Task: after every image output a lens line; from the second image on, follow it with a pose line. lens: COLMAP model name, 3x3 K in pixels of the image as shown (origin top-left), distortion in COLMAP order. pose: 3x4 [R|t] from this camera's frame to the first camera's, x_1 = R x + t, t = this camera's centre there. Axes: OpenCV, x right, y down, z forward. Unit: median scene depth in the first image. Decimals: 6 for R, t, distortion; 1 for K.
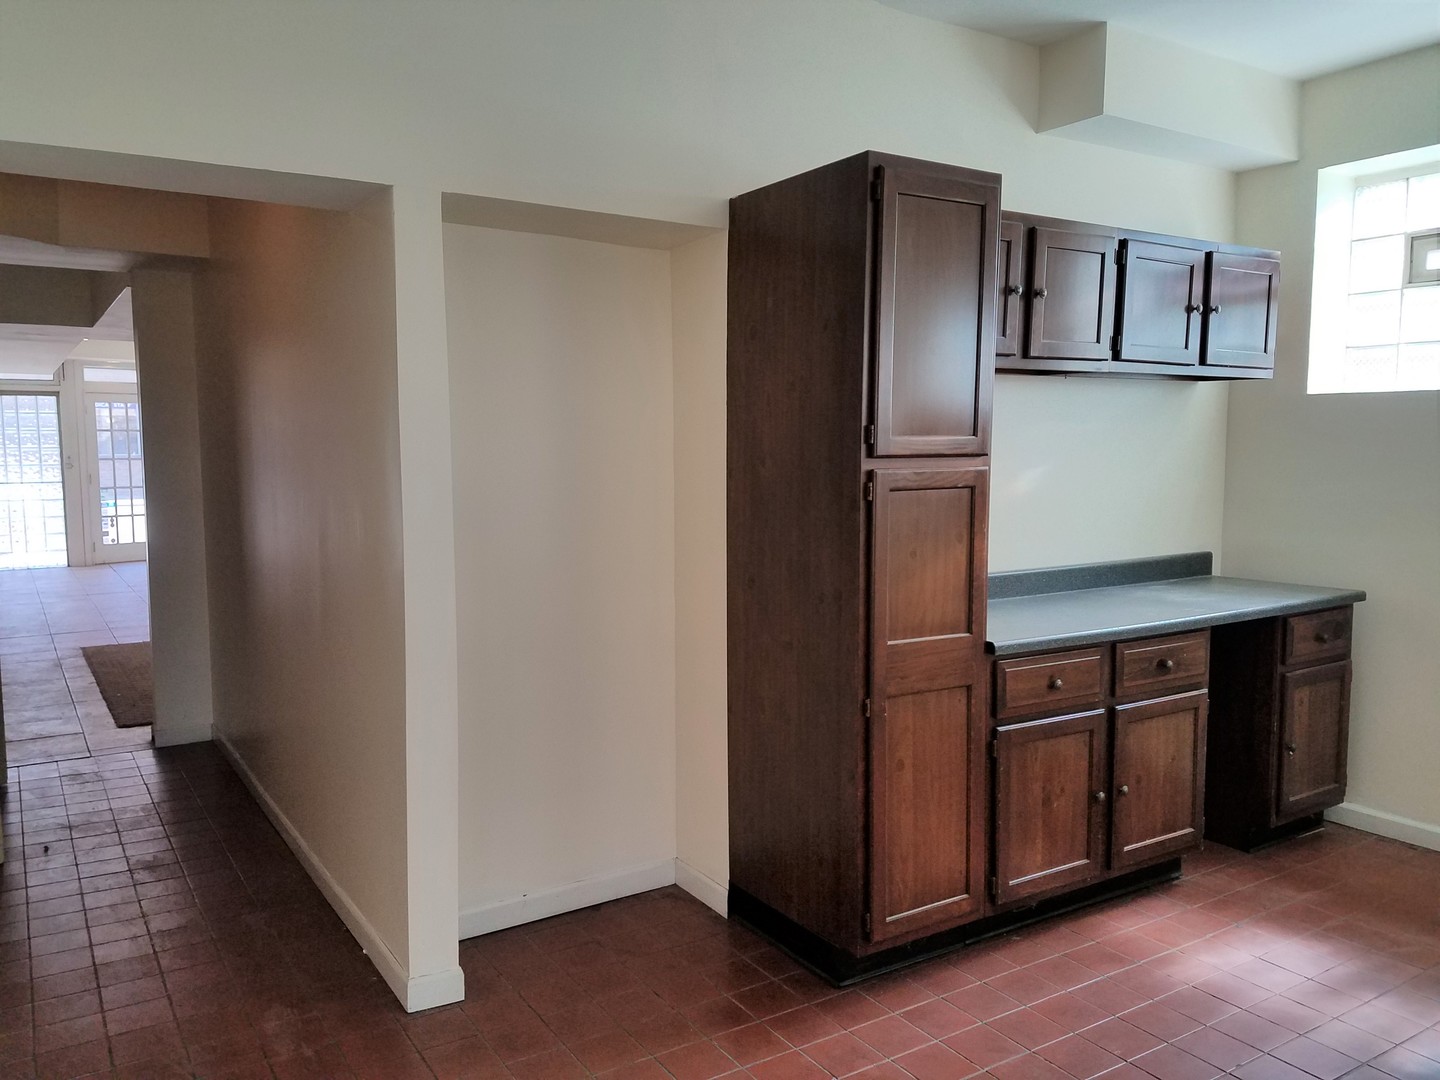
lens RADIAL K [[1097.0, 0, 700.3], [0, 1097.0, 563.8], [0, 0, 1]] dist [0.130104, -0.188439]
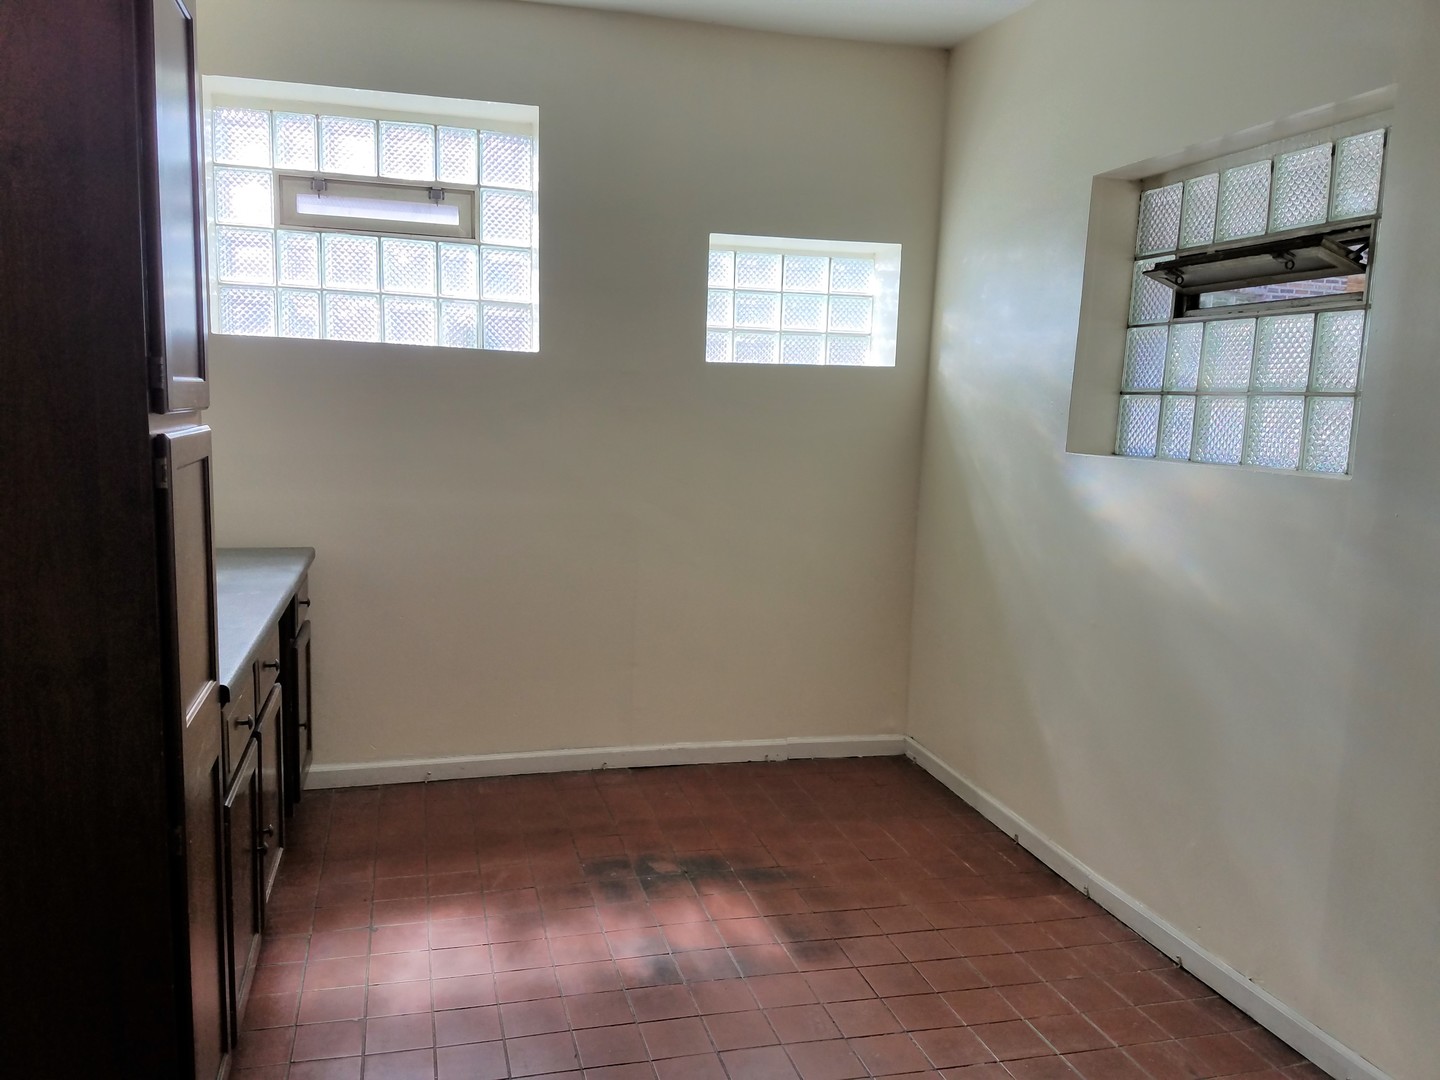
lens RADIAL K [[1097.0, 0, 715.1], [0, 1097.0, 547.8], [0, 0, 1]] dist [0.130104, -0.188439]
pose [[0.287726, -0.115310, 0.950746, -0.276207], [0.070599, 0.992578, 0.099018, -0.056178], [-0.955107, 0.038631, 0.293732, 0.480510]]
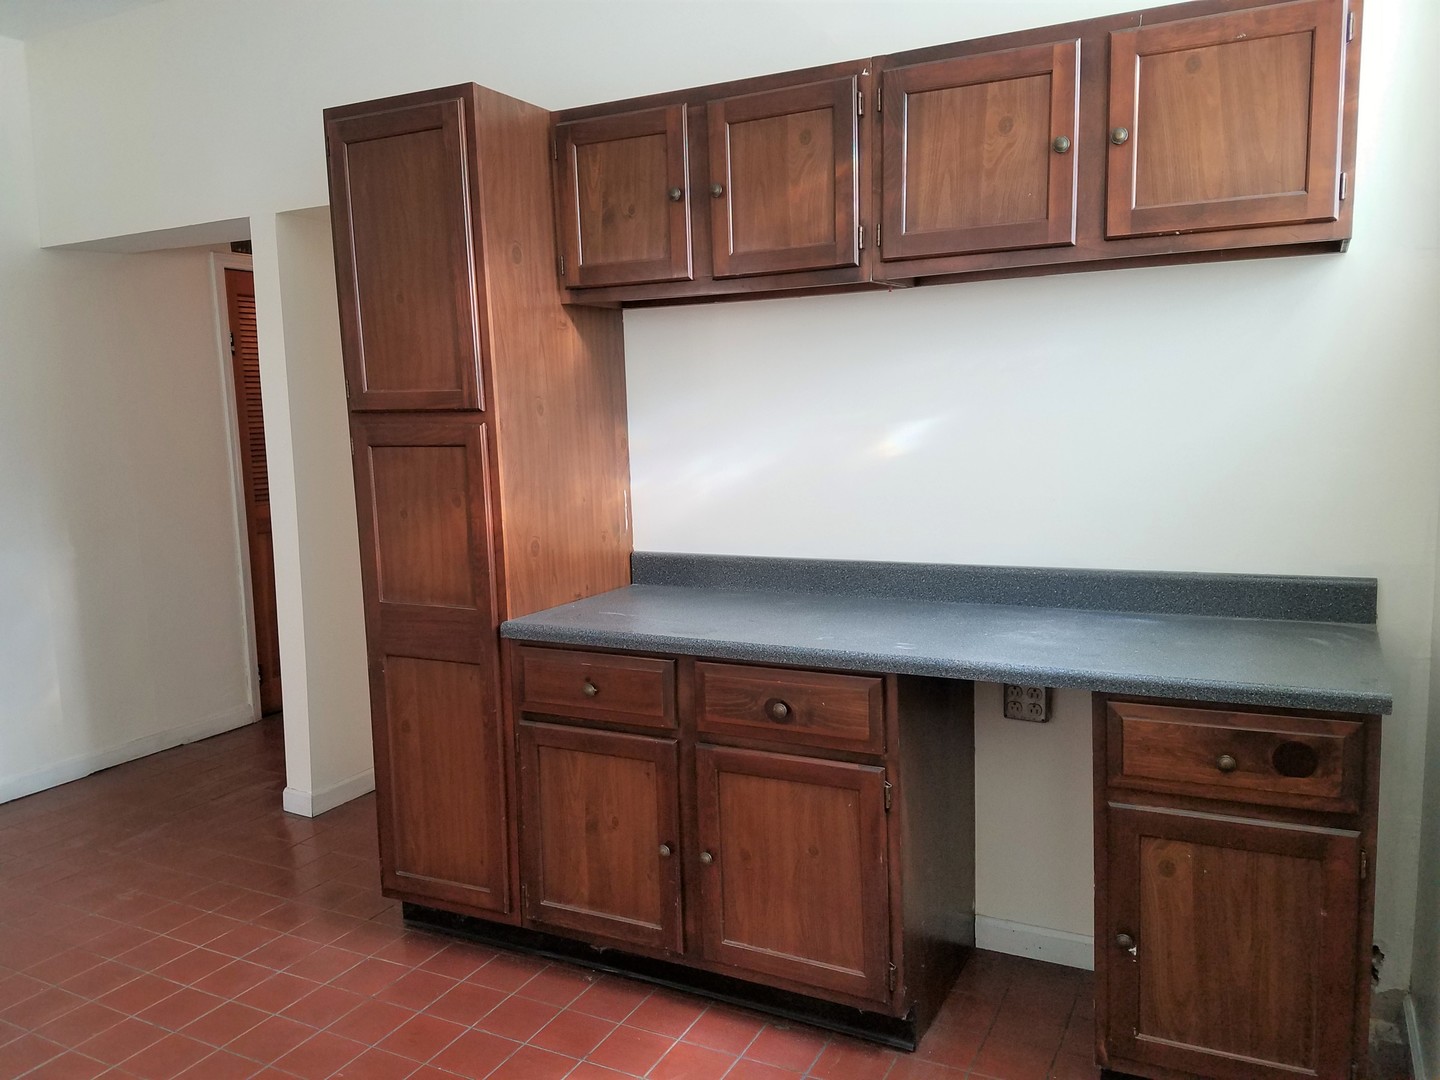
lens RADIAL K [[1097.0, 0, 713.7], [0, 1097.0, 559.6], [0, 0, 1]] dist [0.130104, -0.188439]
pose [[0.514788, 0.111133, -0.850084, 1.059527], [-0.061424, 0.993795, 0.092724, -0.069132], [0.855115, 0.004482, 0.518420, 0.664110]]
